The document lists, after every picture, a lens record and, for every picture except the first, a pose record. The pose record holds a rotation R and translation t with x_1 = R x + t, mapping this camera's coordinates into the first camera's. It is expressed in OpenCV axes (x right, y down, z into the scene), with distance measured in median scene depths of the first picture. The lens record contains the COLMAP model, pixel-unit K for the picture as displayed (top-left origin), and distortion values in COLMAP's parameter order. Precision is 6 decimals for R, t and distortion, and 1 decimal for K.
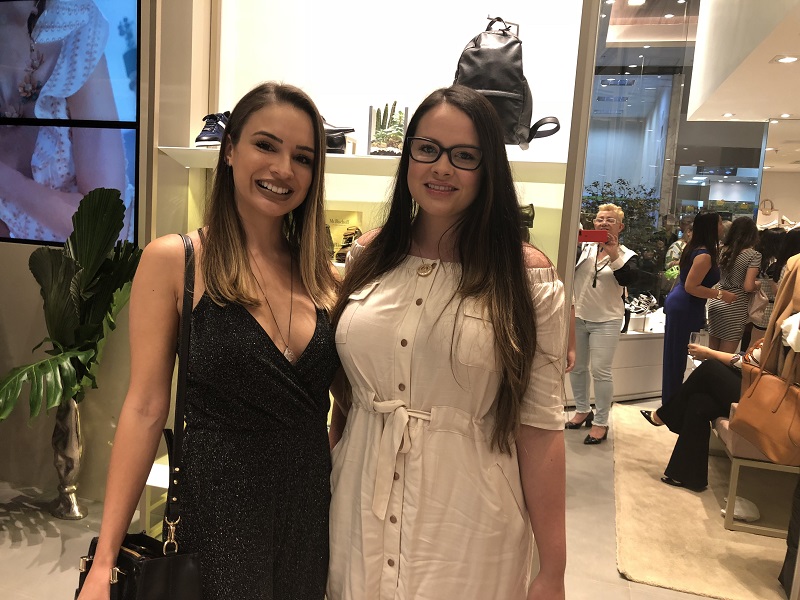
lens RADIAL K [[648.5, 0, 399.9], [0, 648.5, 299.5], [0, 0, 1]] dist [0.011310, -0.015532]
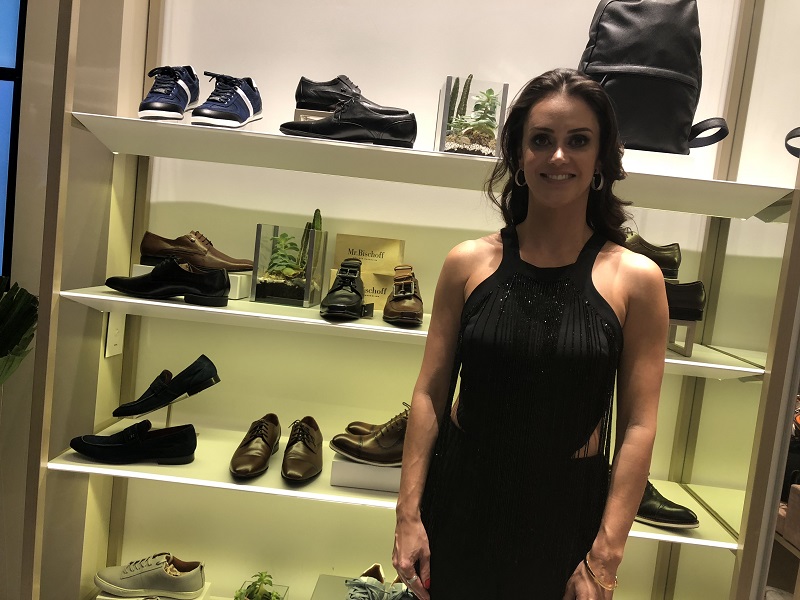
lens RADIAL K [[648.5, 0, 399.4], [0, 648.5, 302.5], [0, 0, 1]] dist [0.011310, -0.015532]
pose [[0.969011, 0.019063, 0.246282, -0.224650], [-0.015600, 0.999750, -0.016006, -0.062961], [-0.246526, 0.011668, 0.969066, 0.372680]]
